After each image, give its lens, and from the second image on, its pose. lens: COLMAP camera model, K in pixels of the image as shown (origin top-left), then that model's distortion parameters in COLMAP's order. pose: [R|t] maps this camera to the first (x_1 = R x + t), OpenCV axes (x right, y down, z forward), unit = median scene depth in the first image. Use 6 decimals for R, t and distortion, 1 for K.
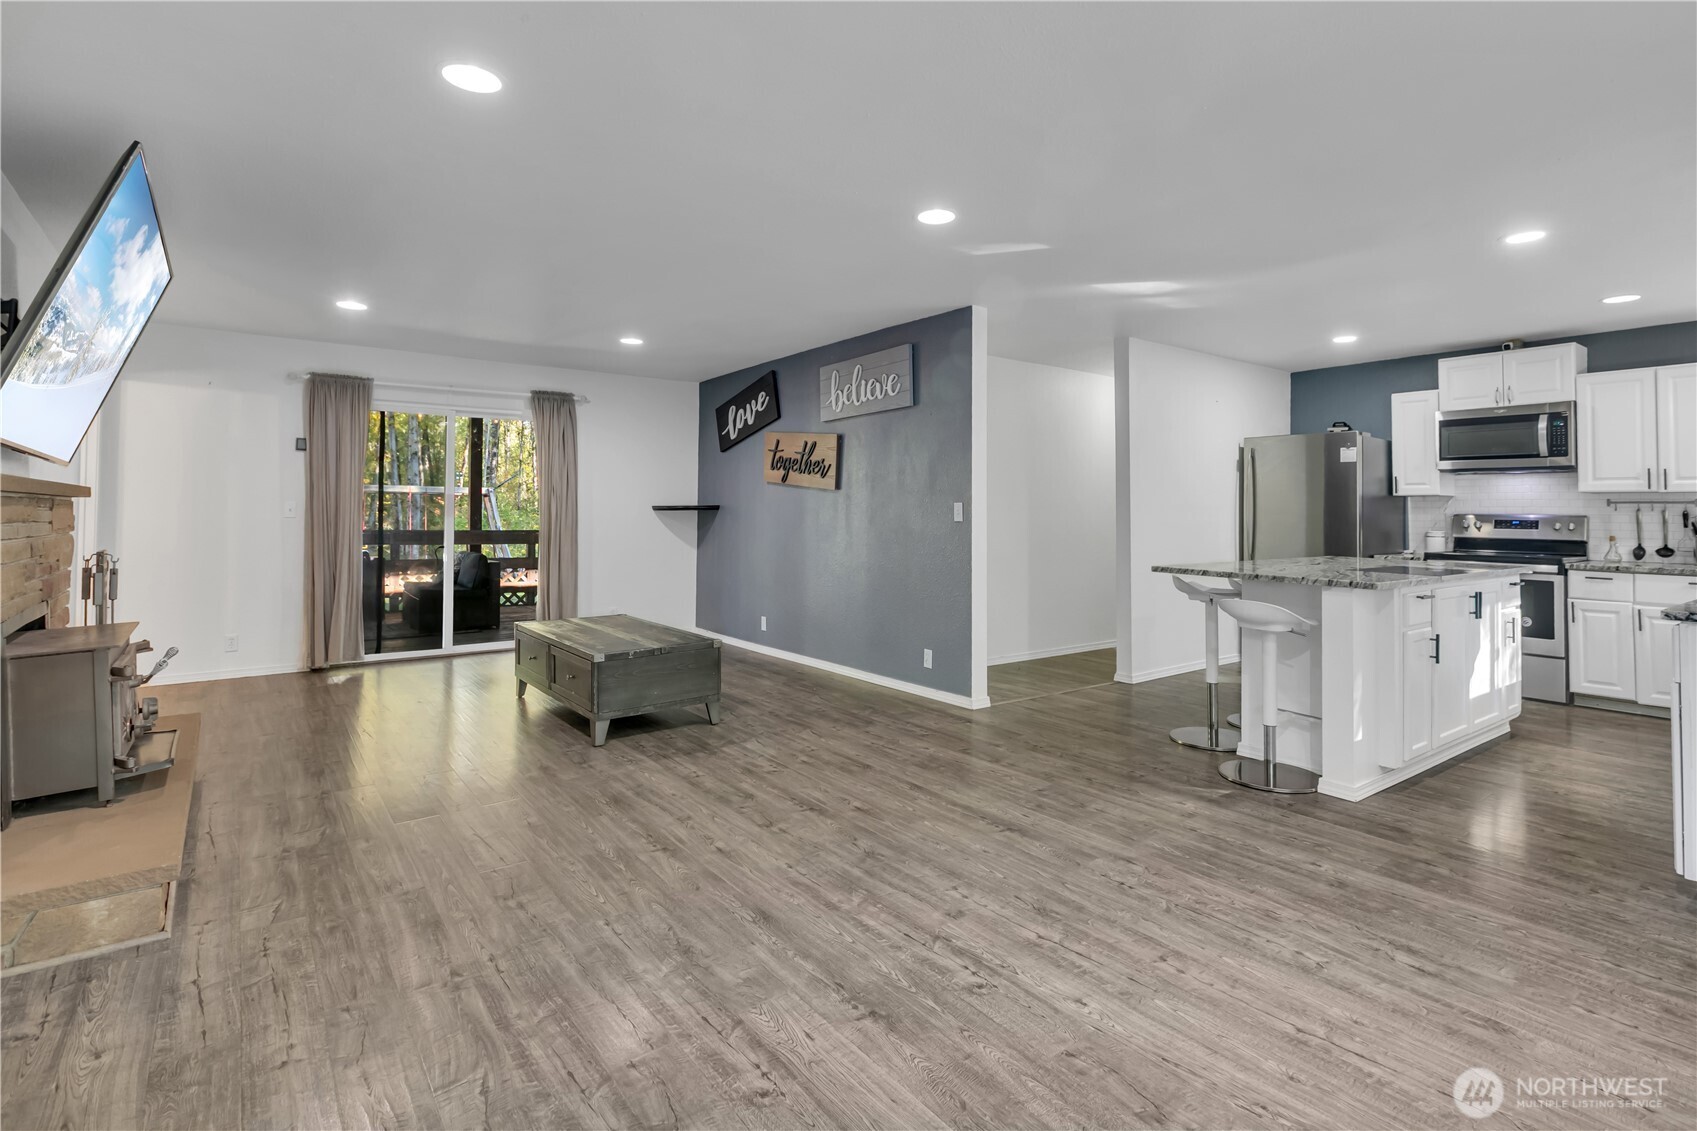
lens RADIAL K [[835.0, 0, 854.6], [0, 835.0, 494.2], [0, 0, 1]] dist [-0.001579, -0.000437]
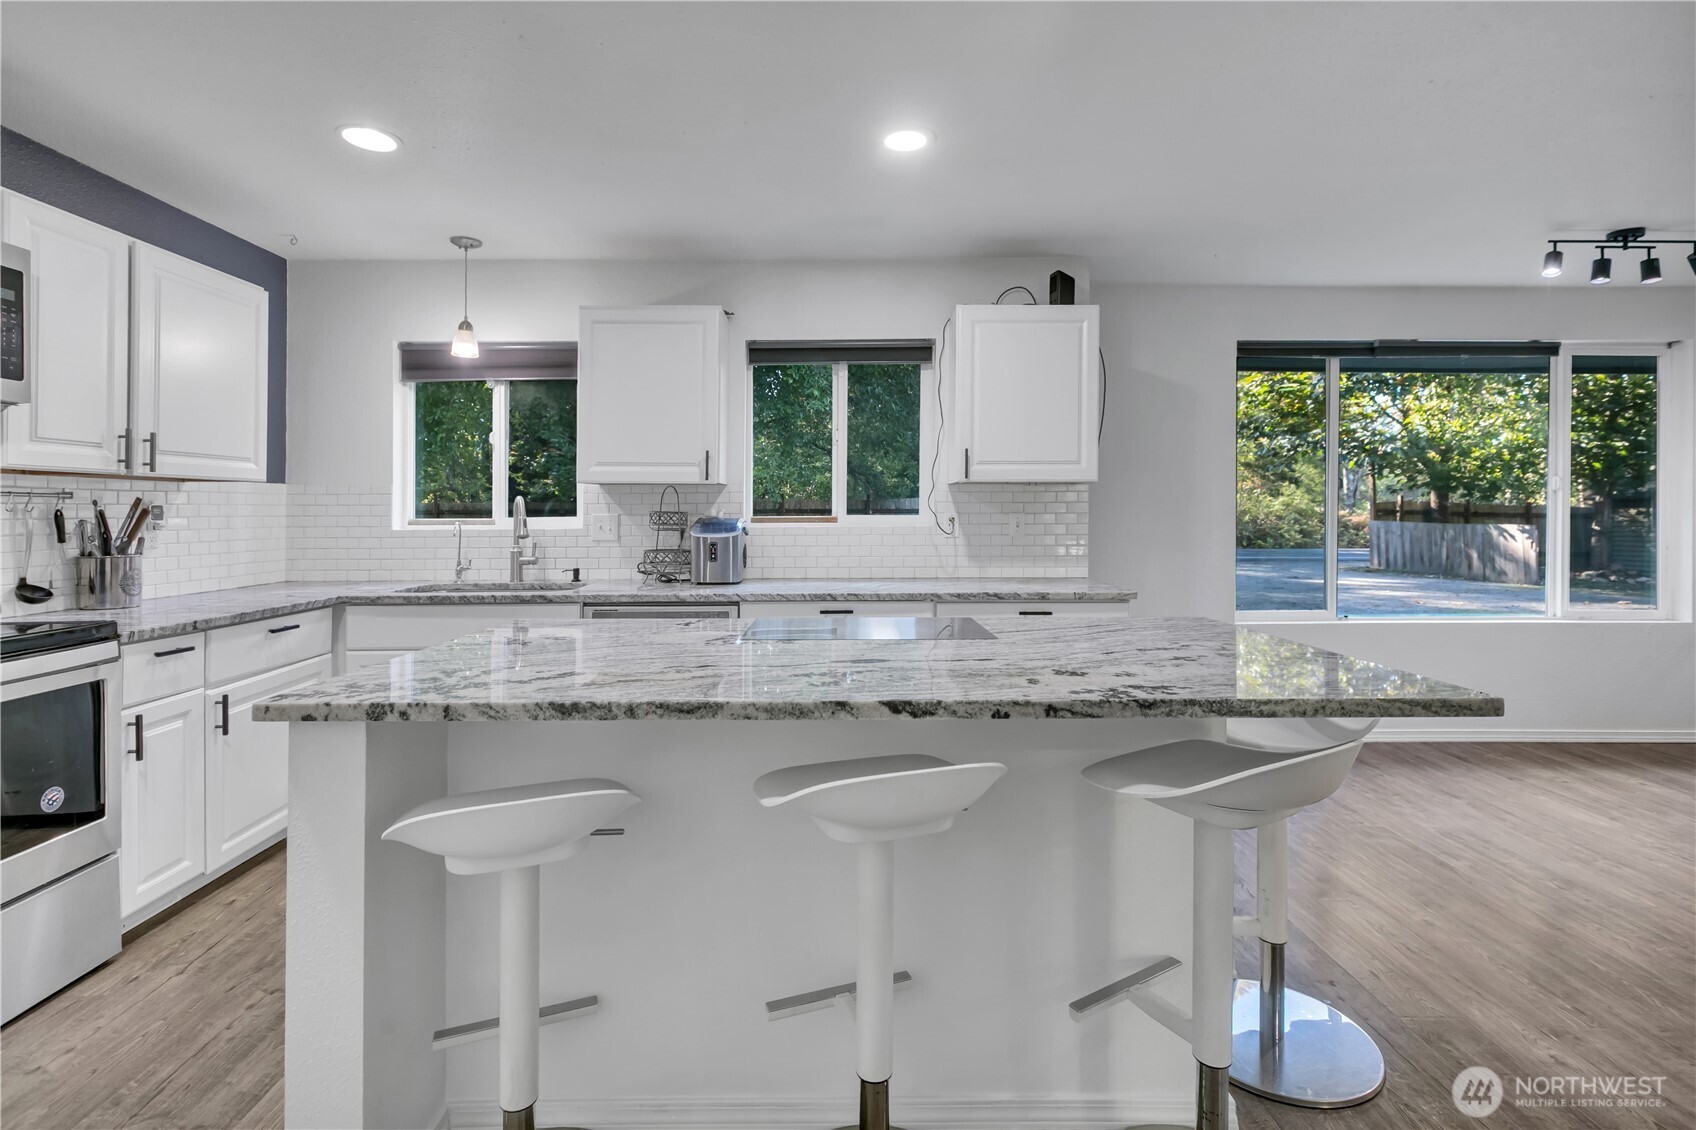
lens RADIAL K [[765.1, 0, 850.7], [0, 765.1, 506.9], [0, 0, 1]] dist [0.000255, -0.000111]
pose [[-0.803063, 0.001015, 0.595893, 0.299326], [-0.012971, 0.999732, -0.019183, 0.019946], [-0.595753, -0.023134, -0.802835, 1.067308]]
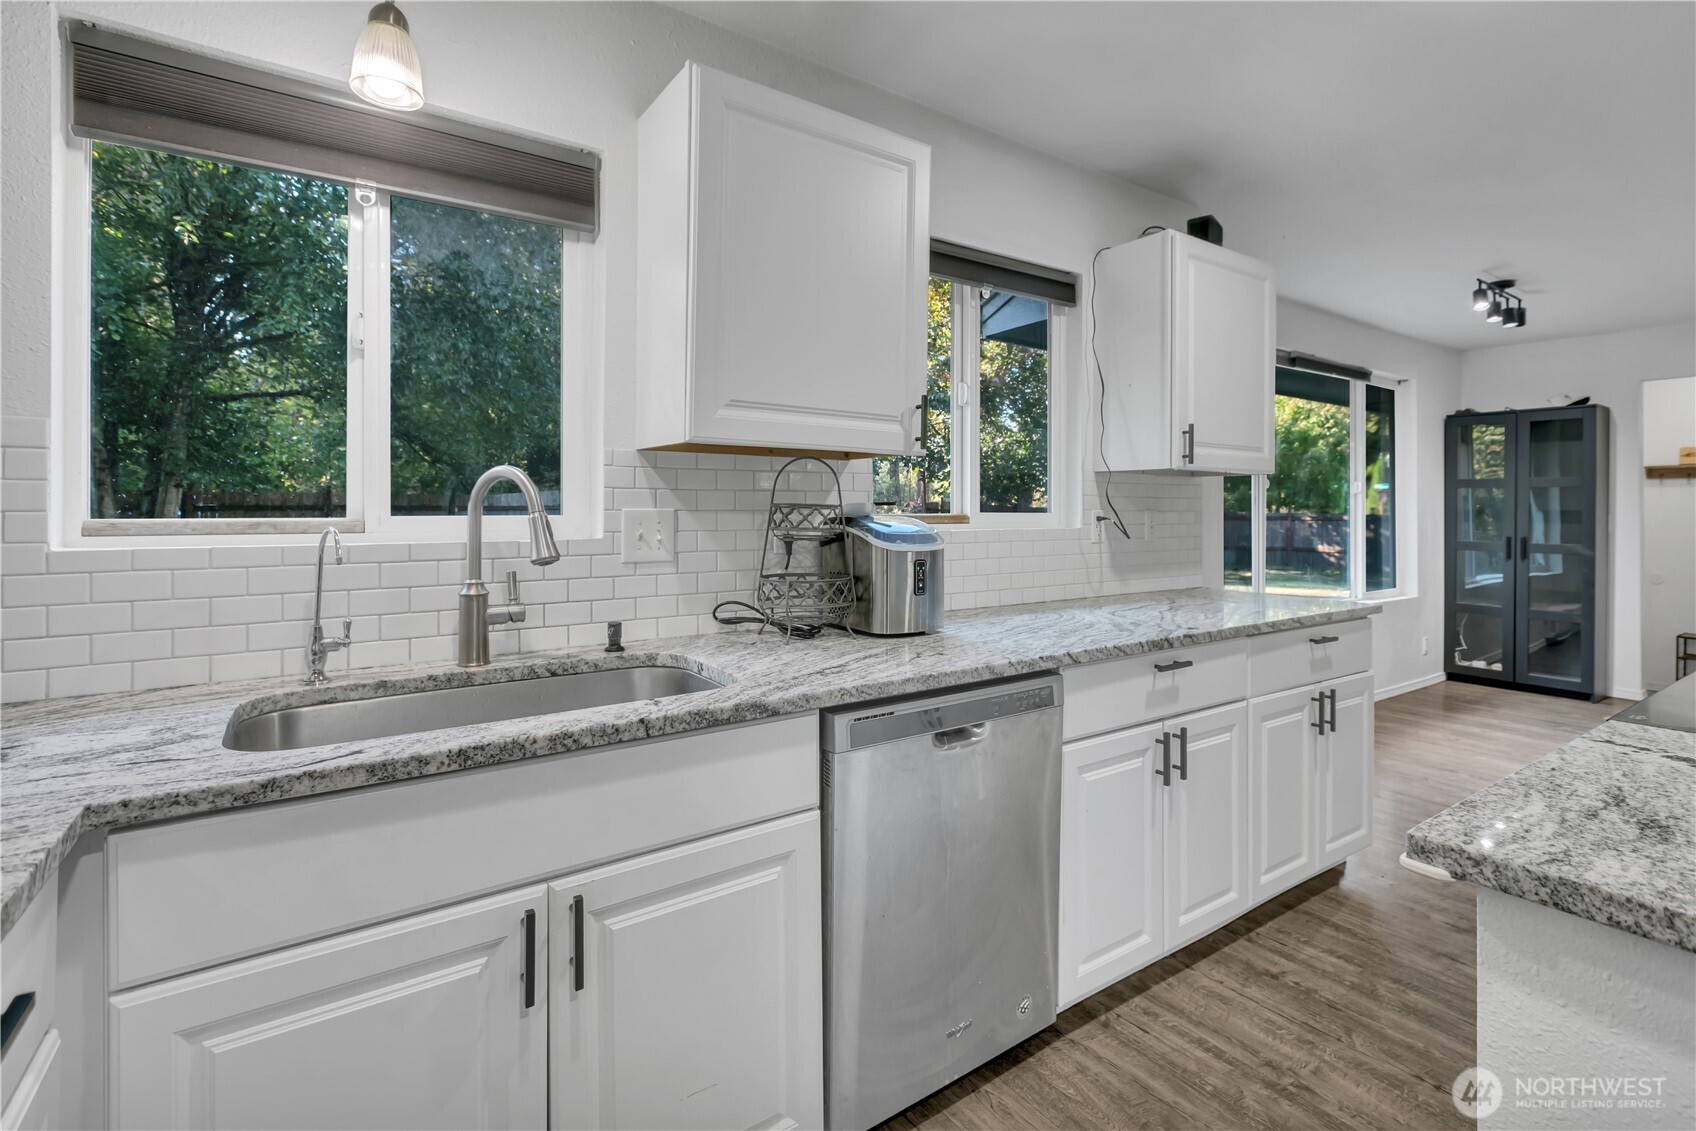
lens RADIAL K [[765.1, 0, 850.7], [0, 765.1, 507.4], [0, 0, 1]] dist [0.000255, -0.000111]
pose [[-0.998493, -0.006711, 0.054470, 0.779520], [-0.007995, 0.999694, -0.023394, 0.022624], [-0.054296, -0.023794, -0.998241, 0.983752]]
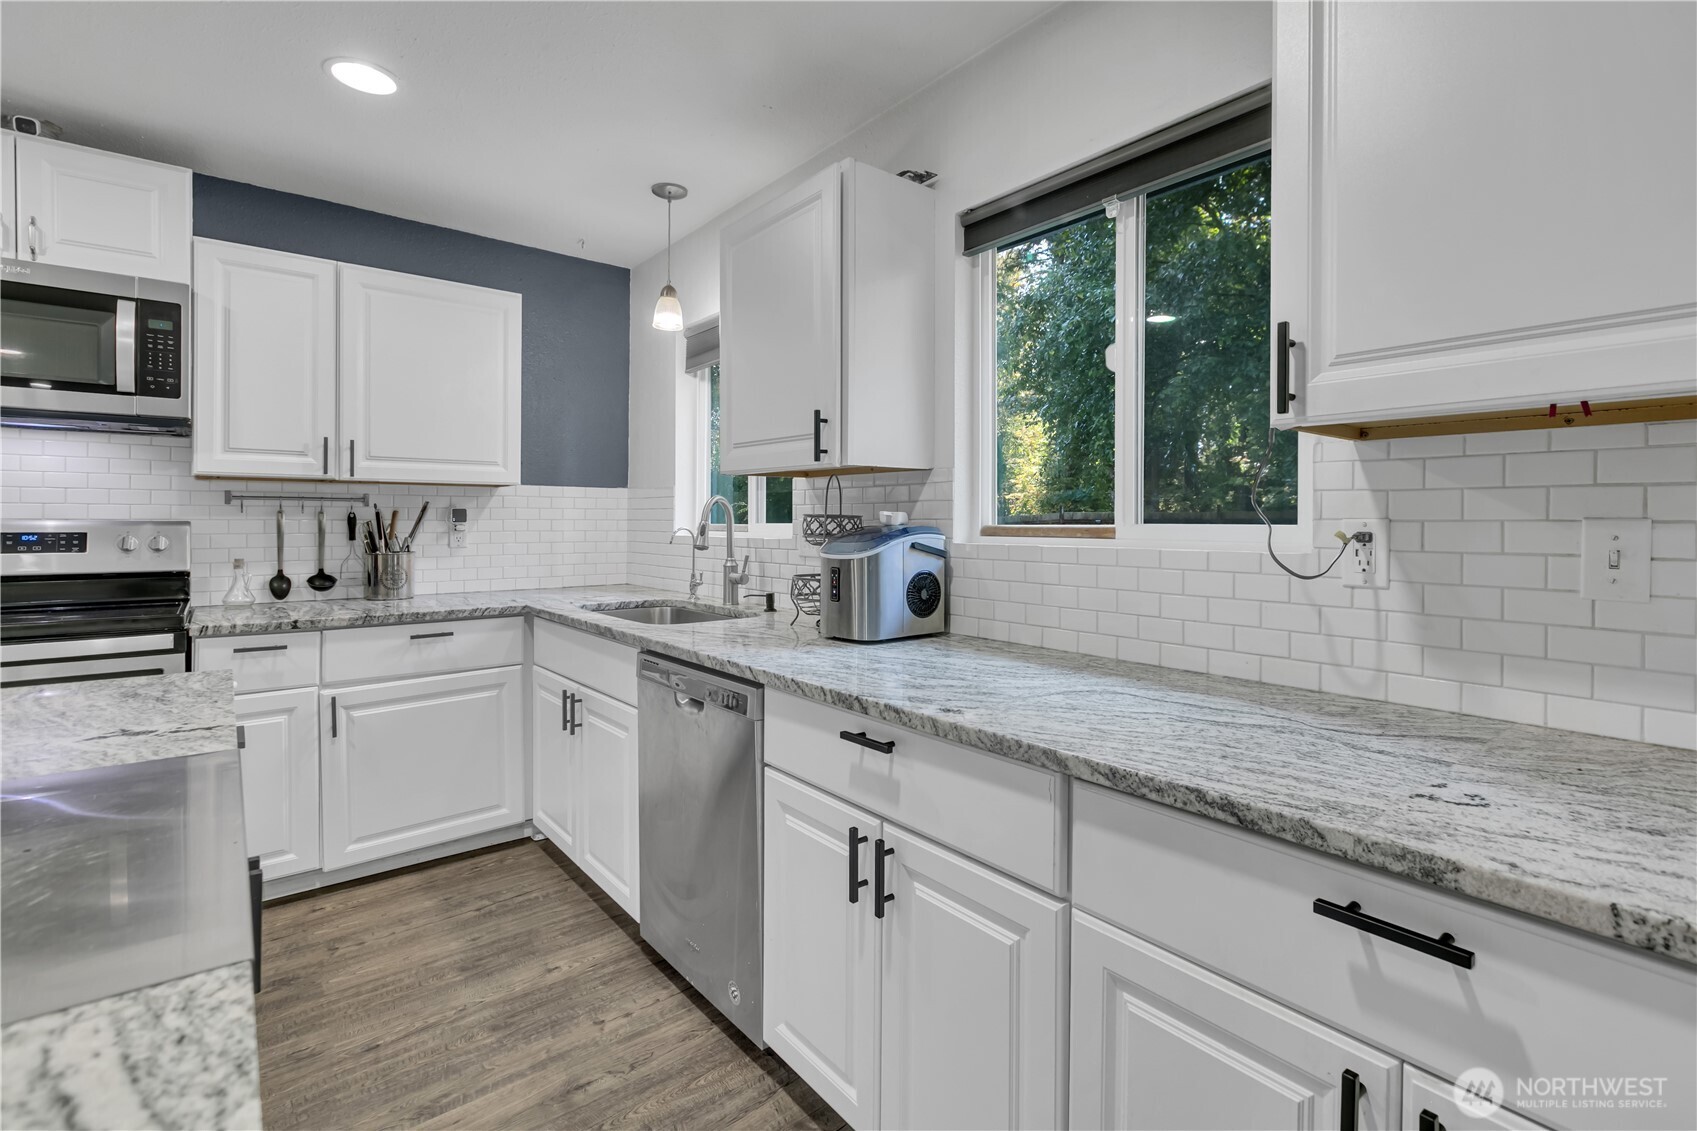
lens RADIAL K [[782.6, 0, 873.8], [0, 782.6, 516.1], [0, 0, 1]] dist [0.000831, 0.000605]
pose [[-0.047187, -0.000217, 0.998886, 0.390551], [-0.022982, 0.999735, -0.000868, 0.013715], [-0.998622, -0.022998, -0.047179, 0.627051]]
